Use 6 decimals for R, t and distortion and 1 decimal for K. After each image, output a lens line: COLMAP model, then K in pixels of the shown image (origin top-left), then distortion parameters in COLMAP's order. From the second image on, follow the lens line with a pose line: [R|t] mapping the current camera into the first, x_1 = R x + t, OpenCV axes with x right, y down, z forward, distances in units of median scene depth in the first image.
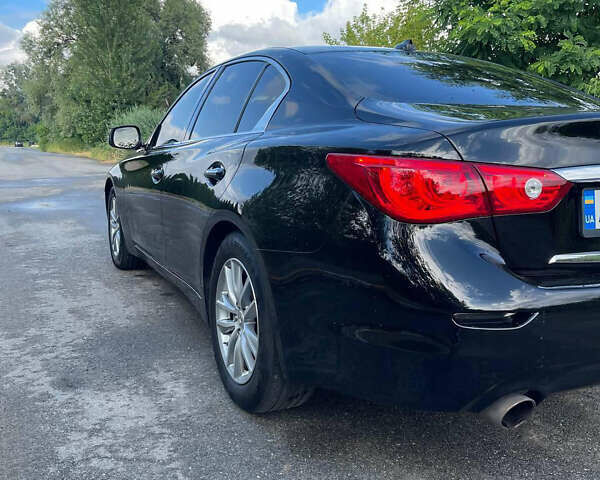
lens RADIAL K [[602.2, 0, 301.9], [0, 602.2, 233.3], [0, 0, 1]] dist [0.046299, -0.038434]
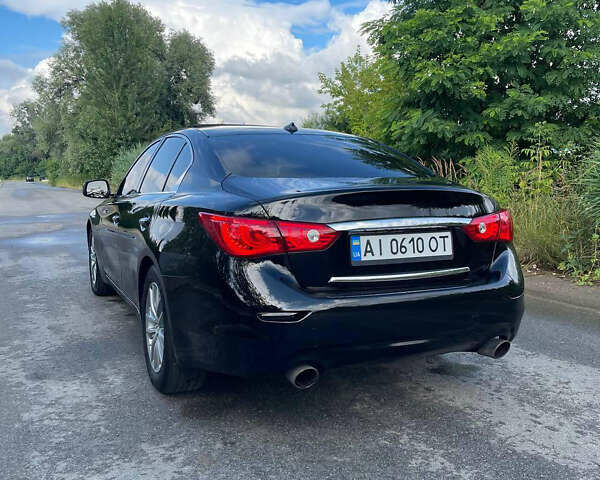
lens RADIAL K [[602.2, 0, 301.9], [0, 602.2, 233.3], [0, 0, 1]] dist [0.046299, -0.038434]
pose [[0.999866, -0.006897, -0.014861, 0.063048], [0.006132, 0.998686, -0.050885, 0.000064], [0.015192, 0.050787, 0.998594, -0.100859]]
